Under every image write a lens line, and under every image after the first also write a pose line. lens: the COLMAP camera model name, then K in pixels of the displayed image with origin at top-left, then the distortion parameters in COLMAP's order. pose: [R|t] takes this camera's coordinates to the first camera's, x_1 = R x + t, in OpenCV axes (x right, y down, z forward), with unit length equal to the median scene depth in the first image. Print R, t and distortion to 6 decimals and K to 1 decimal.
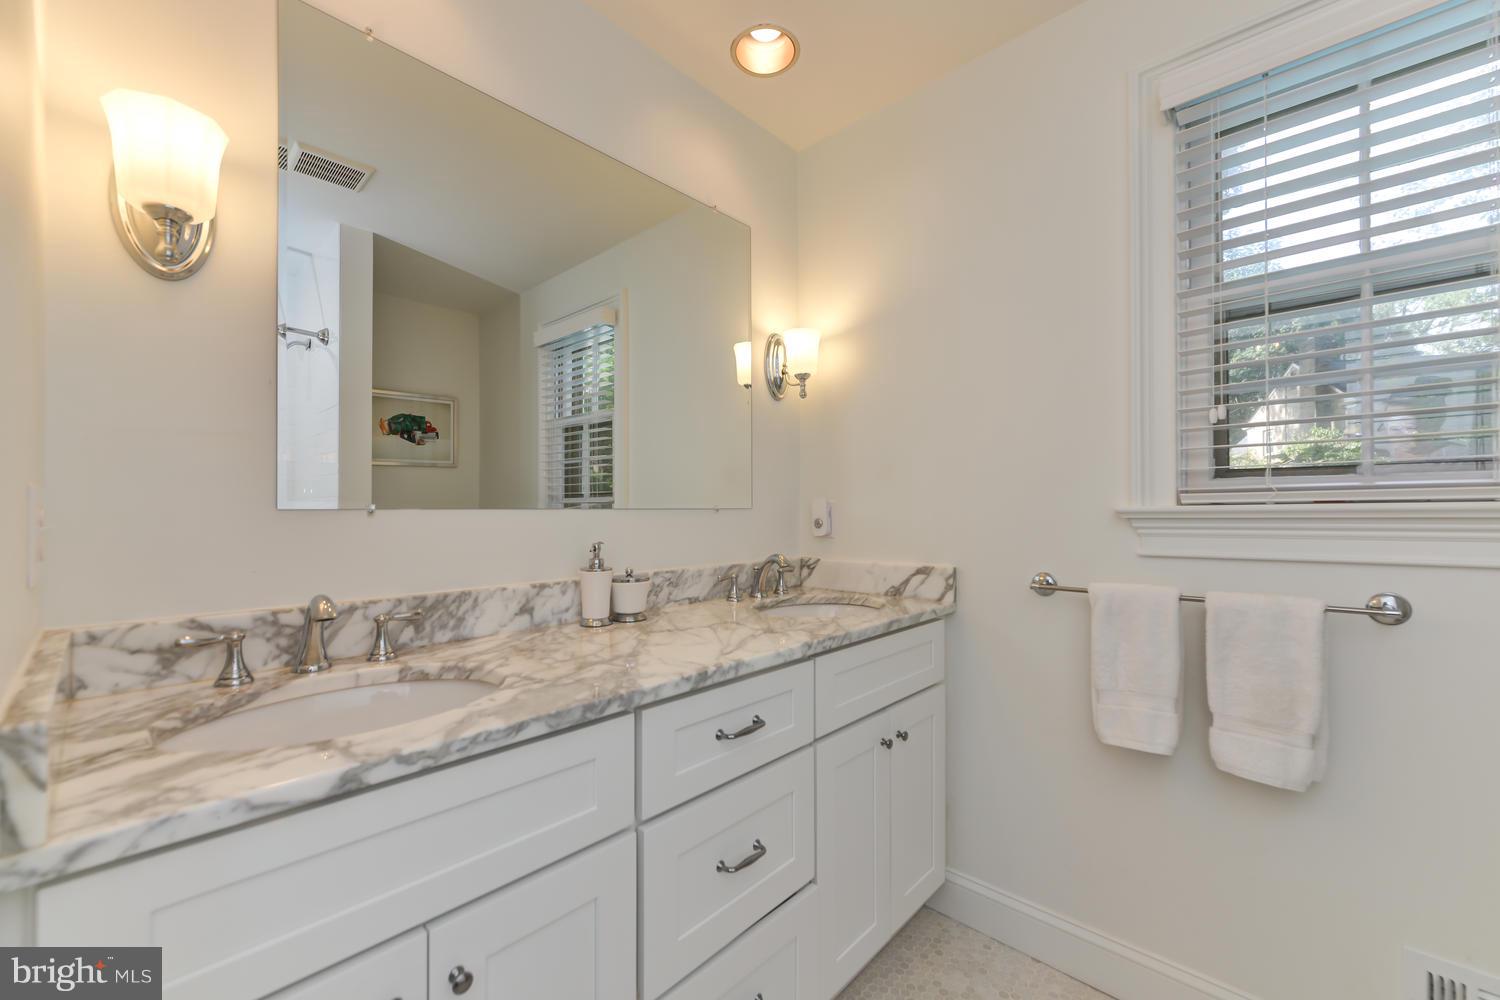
lens RADIAL K [[595.8, 0, 771.2], [0, 595.8, 511.6], [0, 0, 1]] dist [0.006316, -0.000022]
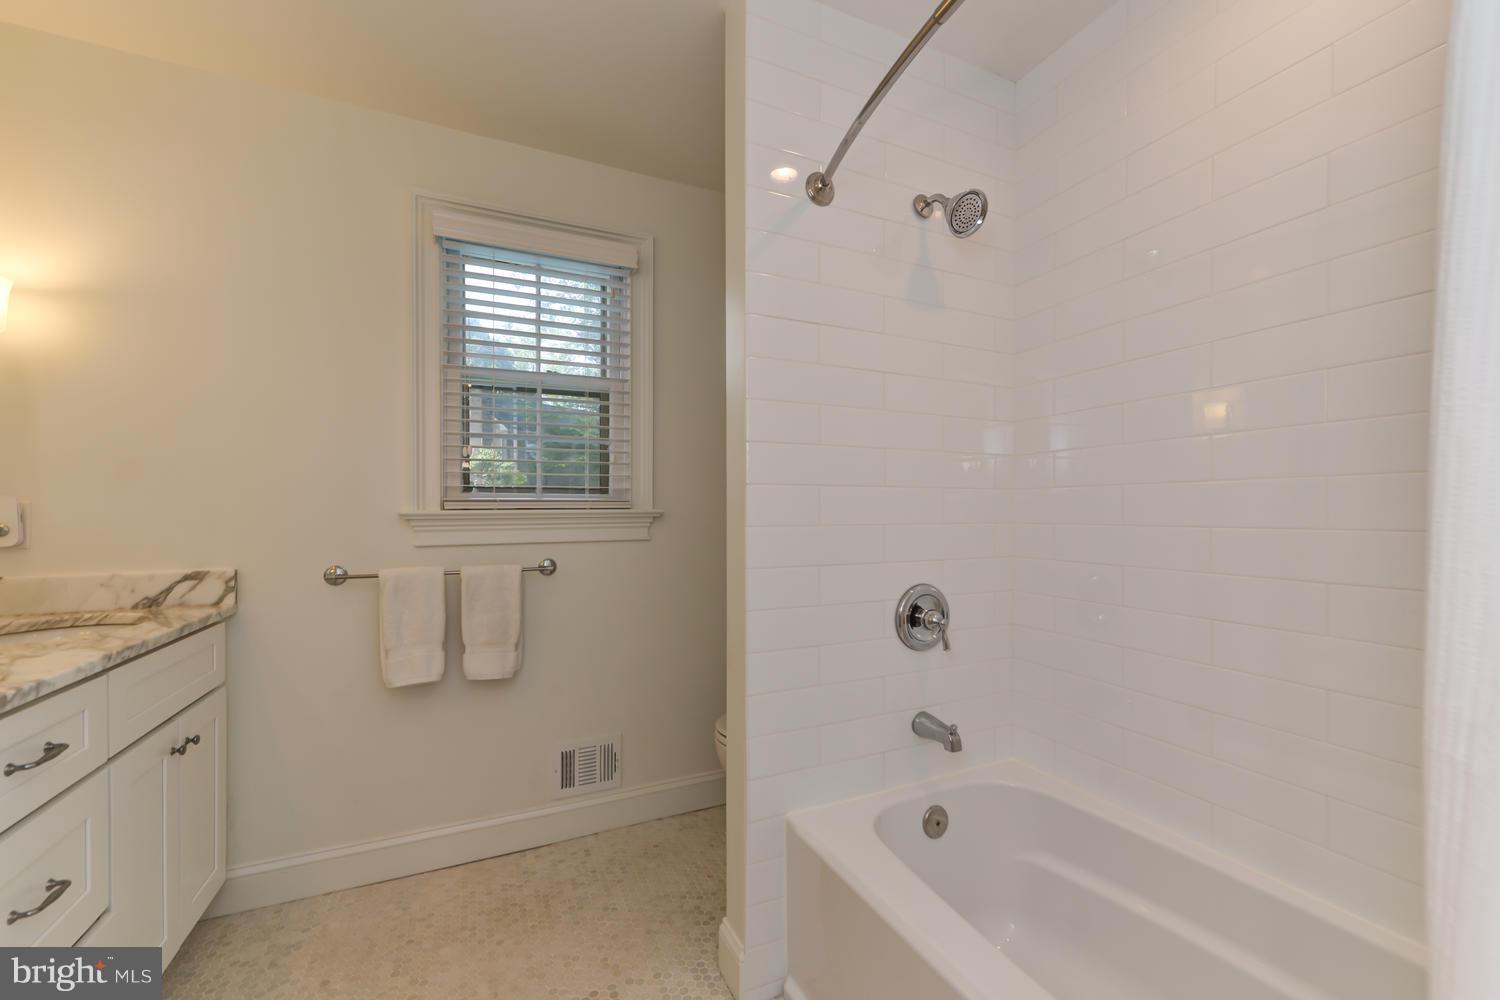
lens RADIAL K [[595.8, 0, 771.2], [0, 595.8, 511.6], [0, 0, 1]] dist [0.006316, -0.000022]
pose [[0.364509, 0.003025, 0.931195, -0.380360], [0.002320, 0.999989, -0.004156, 0.000991], [-0.931197, 0.003676, 0.364498, -0.277326]]
